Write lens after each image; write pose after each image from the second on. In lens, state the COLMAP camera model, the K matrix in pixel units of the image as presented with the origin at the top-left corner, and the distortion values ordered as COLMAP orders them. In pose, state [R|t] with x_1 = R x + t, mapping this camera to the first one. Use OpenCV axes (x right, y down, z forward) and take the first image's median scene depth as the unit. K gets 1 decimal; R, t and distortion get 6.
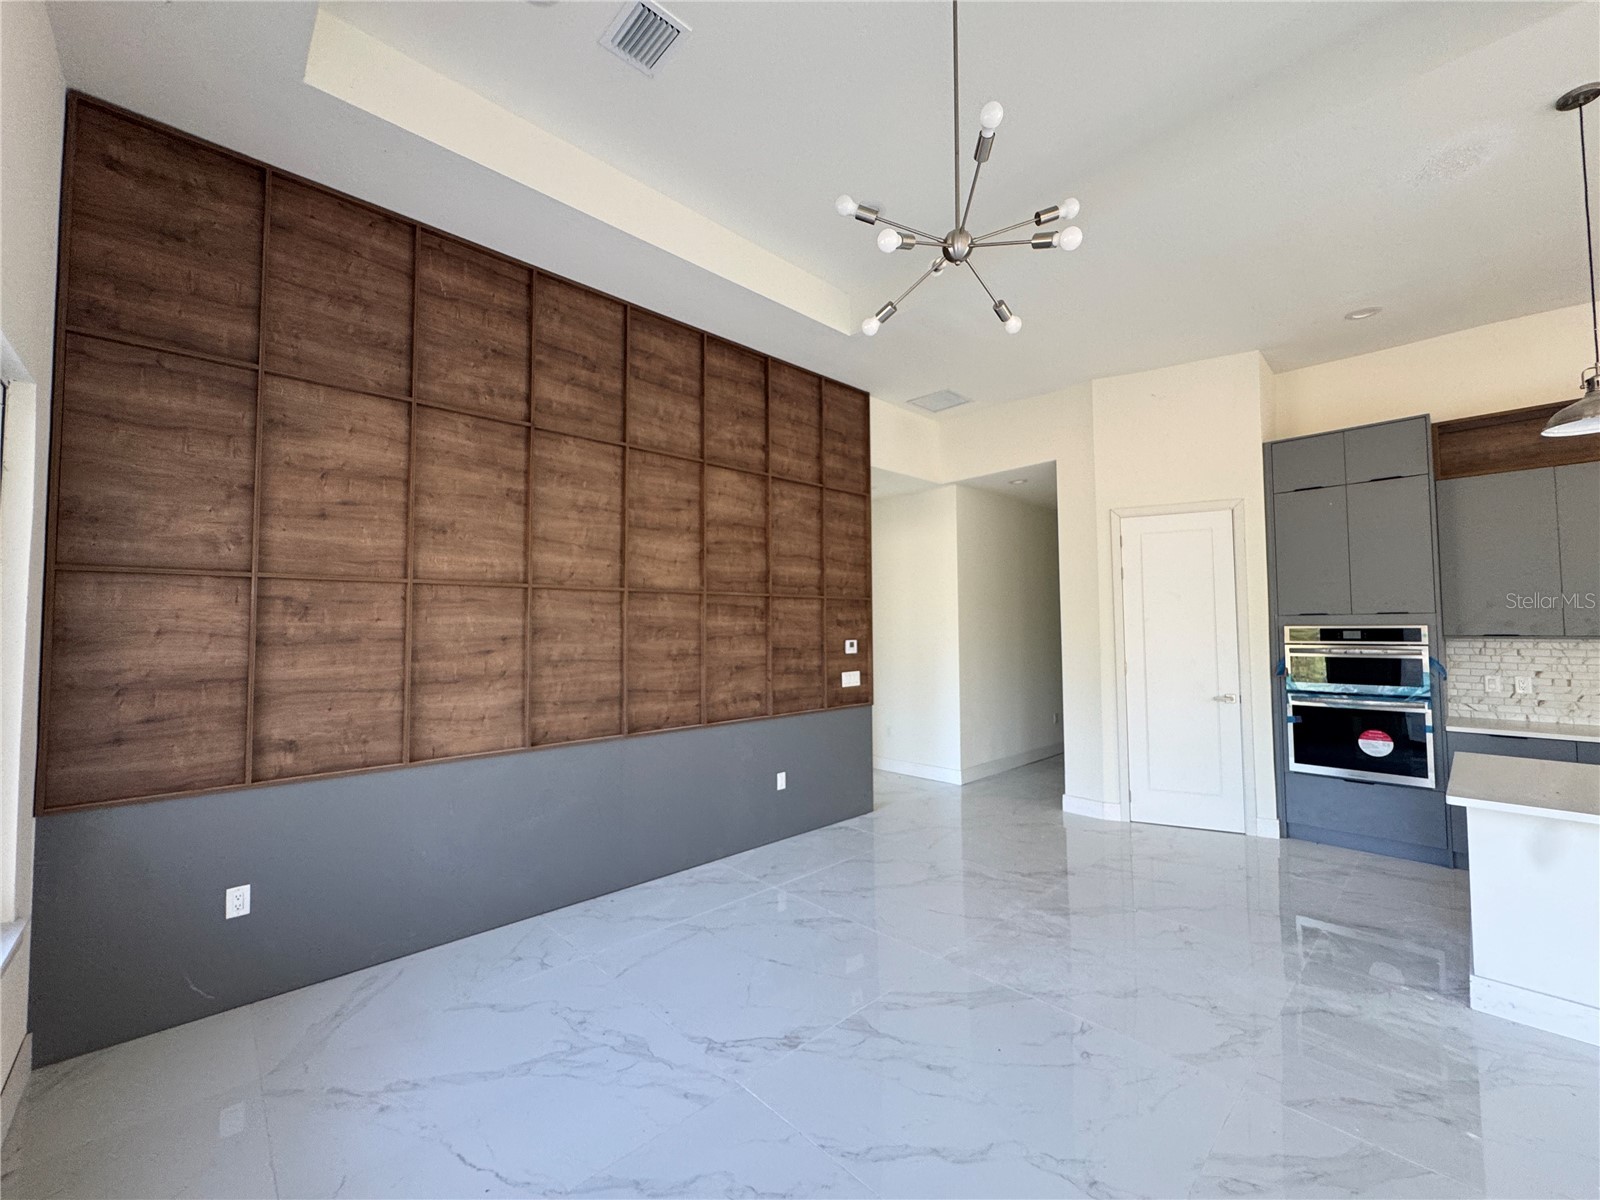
lens RADIAL K [[639.5, 0, 797.1], [0, 639.5, 603.0], [0, 0, 1]] dist [0.000177, 0.000283]
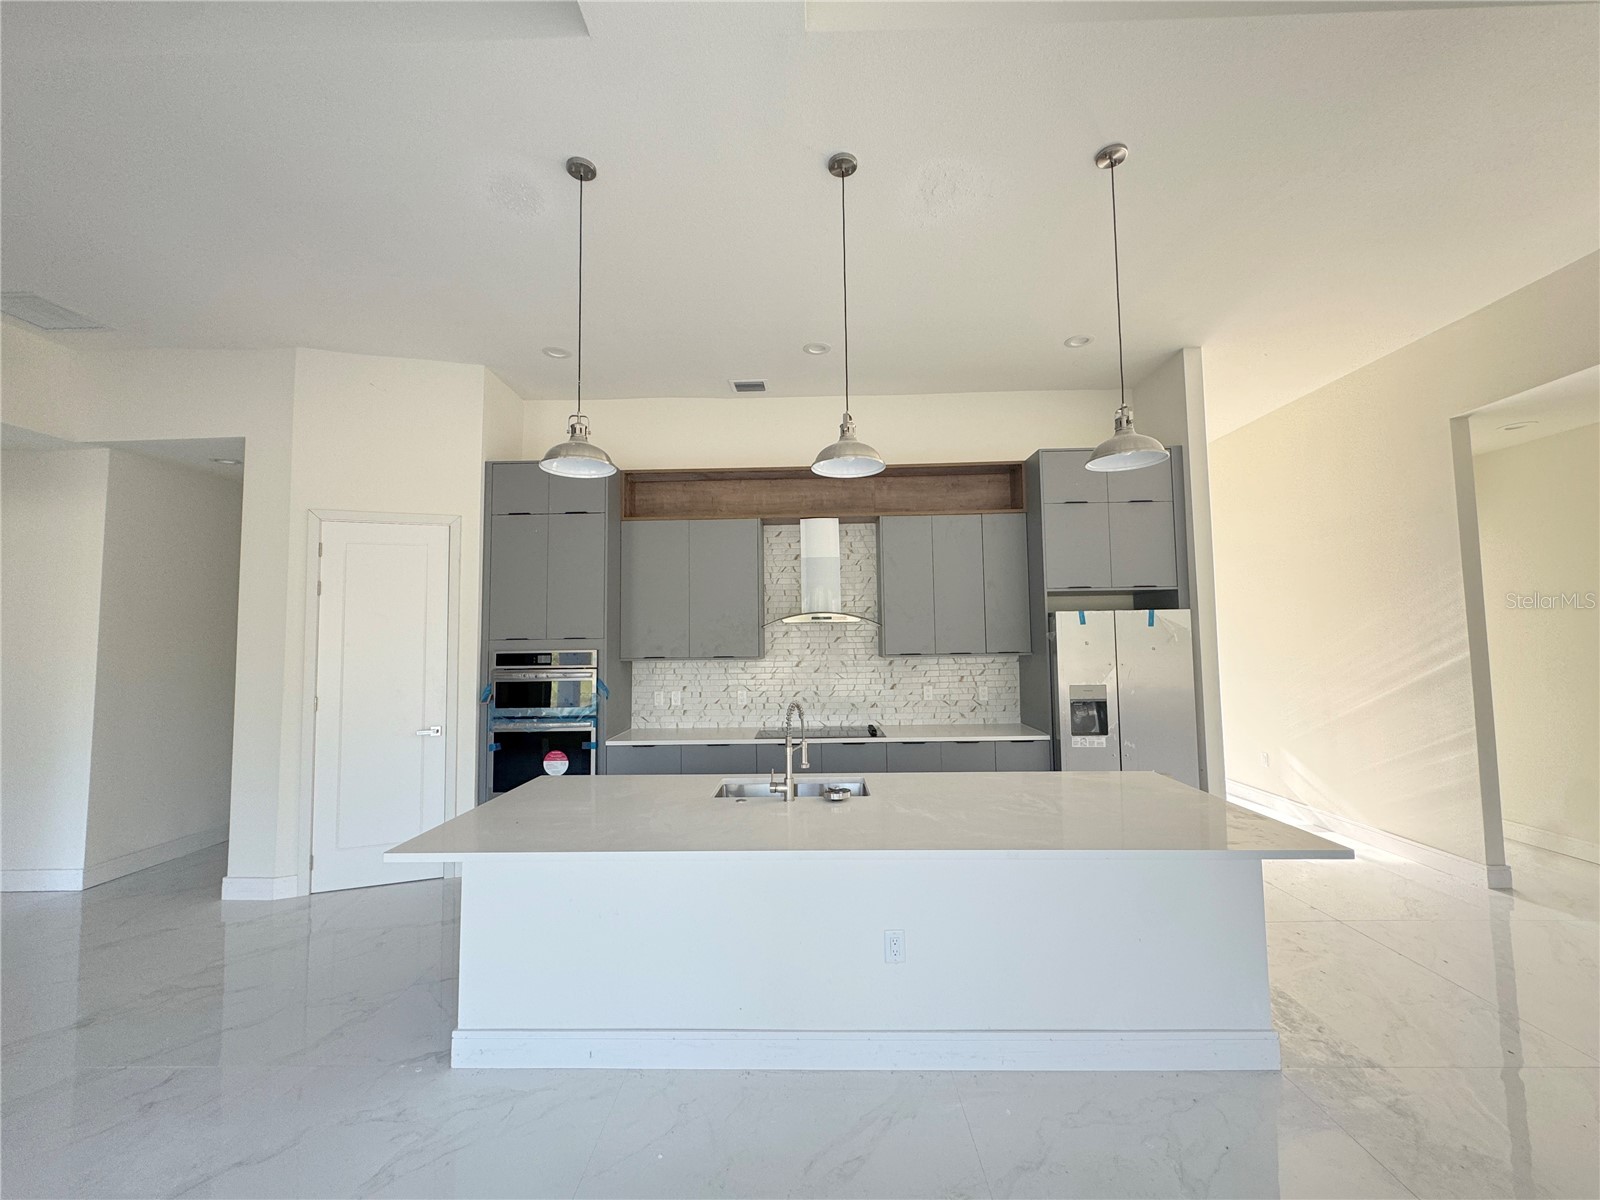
lens RADIAL K [[639.5, 0, 797.3], [0, 639.5, 602.7], [0, 0, 1]] dist [0.000177, 0.000283]
pose [[0.708073, 0.040678, 0.704966, 0.447845], [-0.018980, 0.999075, -0.038585, -0.009157], [-0.705884, 0.013941, 0.708190, -0.015275]]
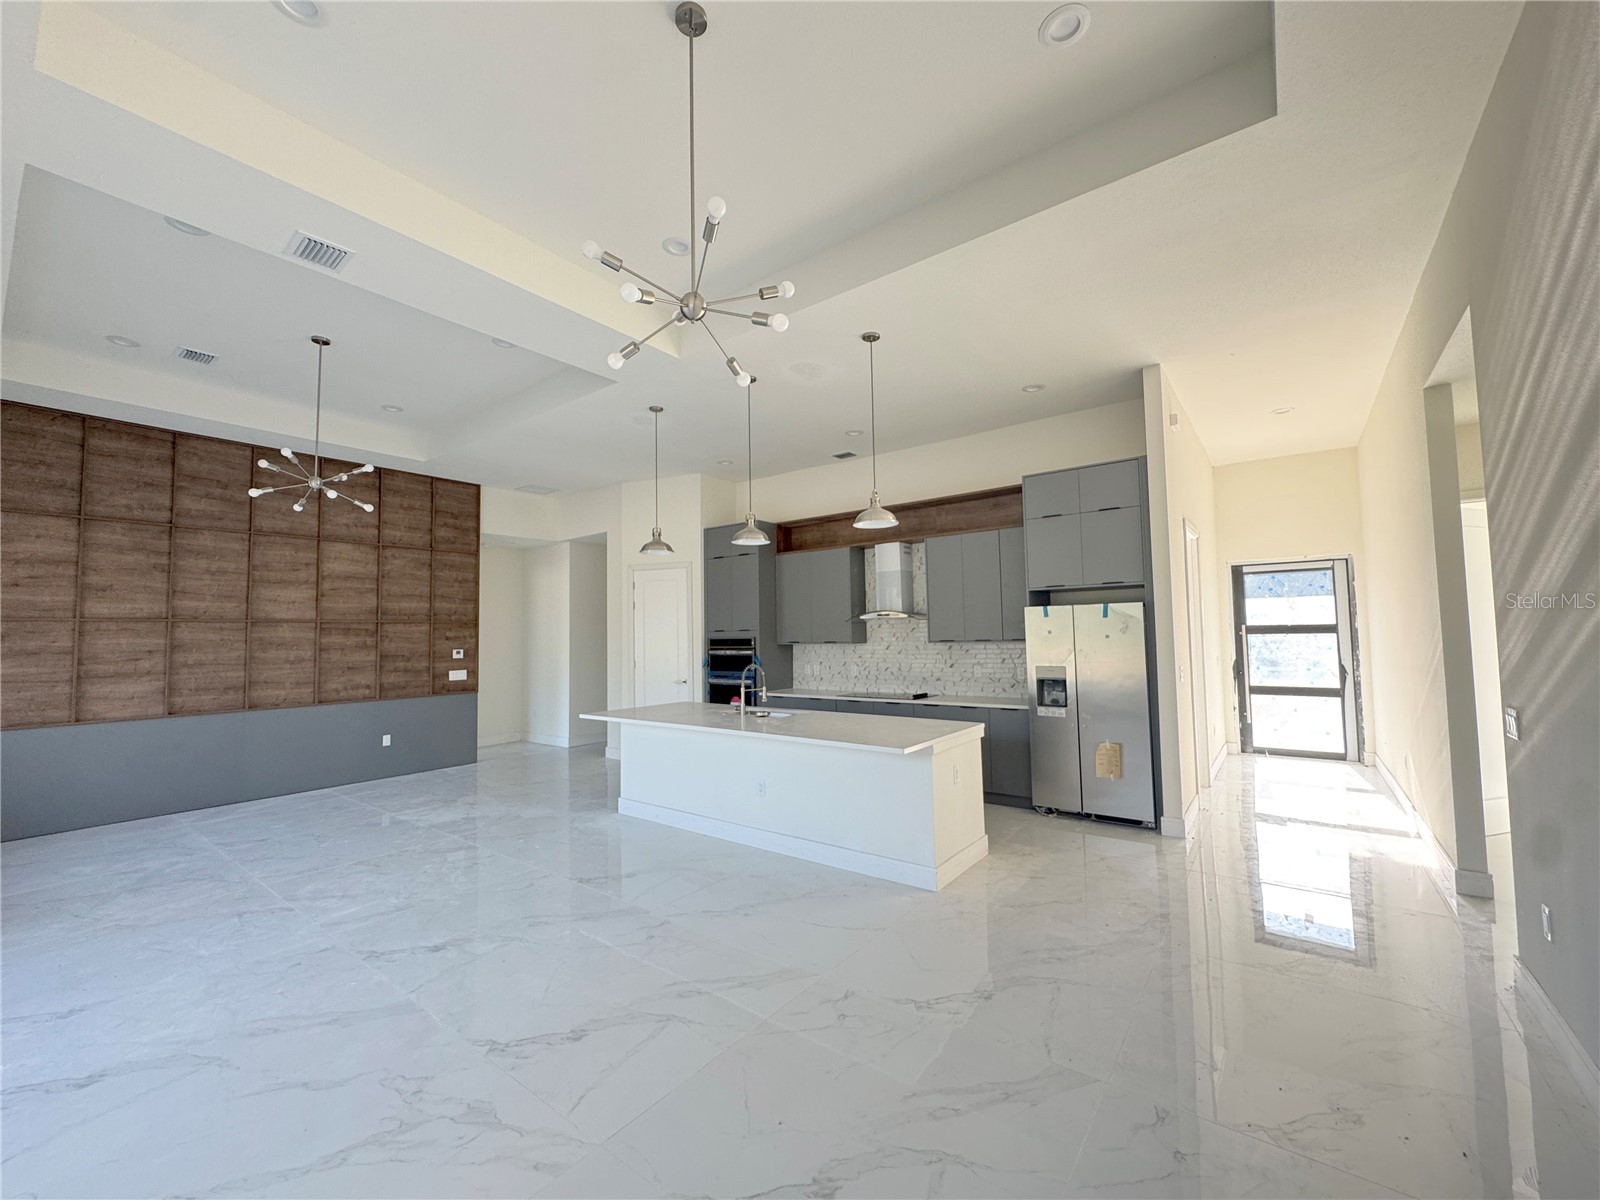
lens RADIAL K [[639.5, 0, 793.6], [0, 639.5, 603.2], [0, 0, 1]] dist [0.000177, 0.000283]
pose [[0.988306, -0.002564, 0.152462, 0.807873], [0.004598, 0.999905, -0.012994, -0.035913], [-0.152414, 0.013544, 0.988224, -0.784265]]
